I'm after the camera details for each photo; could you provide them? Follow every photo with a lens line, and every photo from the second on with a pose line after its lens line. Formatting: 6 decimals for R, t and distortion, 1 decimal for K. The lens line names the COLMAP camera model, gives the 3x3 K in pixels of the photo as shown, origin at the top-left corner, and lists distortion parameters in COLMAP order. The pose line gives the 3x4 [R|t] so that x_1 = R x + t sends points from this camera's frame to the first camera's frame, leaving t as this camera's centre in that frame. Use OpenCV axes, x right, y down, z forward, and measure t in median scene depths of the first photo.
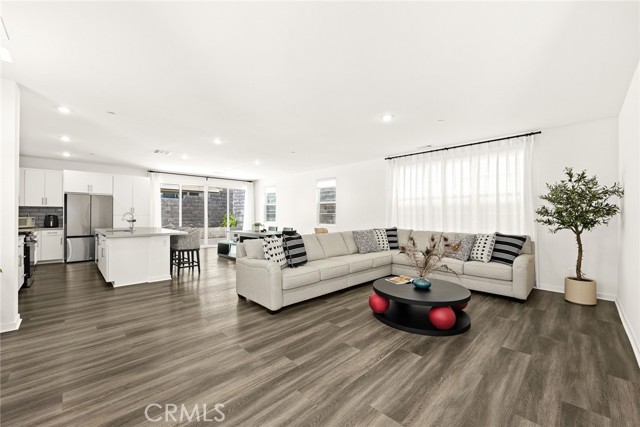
lens RADIAL K [[257.2, 0, 321.4], [0, 257.2, 215.6], [0, 0, 1]] dist [-0.000863, -0.000061]
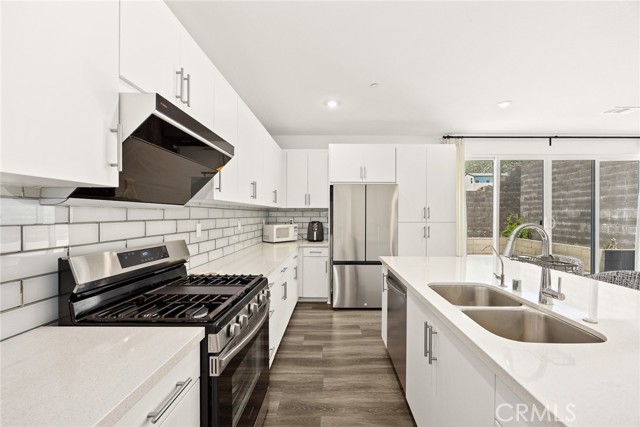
lens RADIAL K [[250.5, 0, 330.8], [0, 250.5, 214.3], [0, 0, 1]] dist [-0.002190, -0.000280]
pose [[0.712365, -0.003565, -0.701800, -0.599531], [-0.002356, 0.999969, -0.007471, -0.015264], [0.701805, 0.006975, 0.712335, 0.595361]]
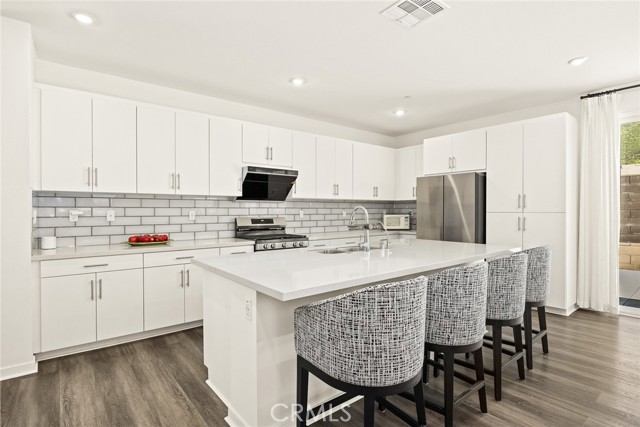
lens RADIAL K [[341.3, 0, 323.3], [0, 341.3, 214.0], [0, 0, 1]] dist [-0.000723, 0.000018]
pose [[-0.096013, 0.006165, -0.995361, -0.160962], [-0.001656, 0.999978, 0.006353, -0.003094], [0.995379, 0.002258, -0.096001, 0.826428]]
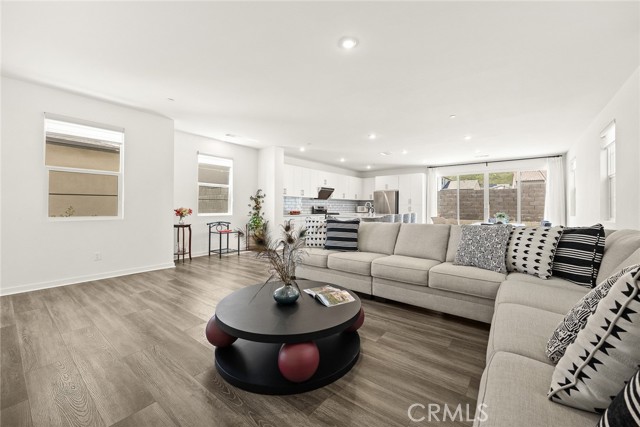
lens RADIAL K [[250.5, 0, 330.8], [0, 250.5, 214.3], [0, 0, 1]] dist [-0.002190, -0.000280]
pose [[0.148141, 0.023776, -0.988680, 0.492501], [-0.007931, 0.999707, 0.022853, 0.022166], [0.988934, 0.004456, 0.148286, 0.488082]]
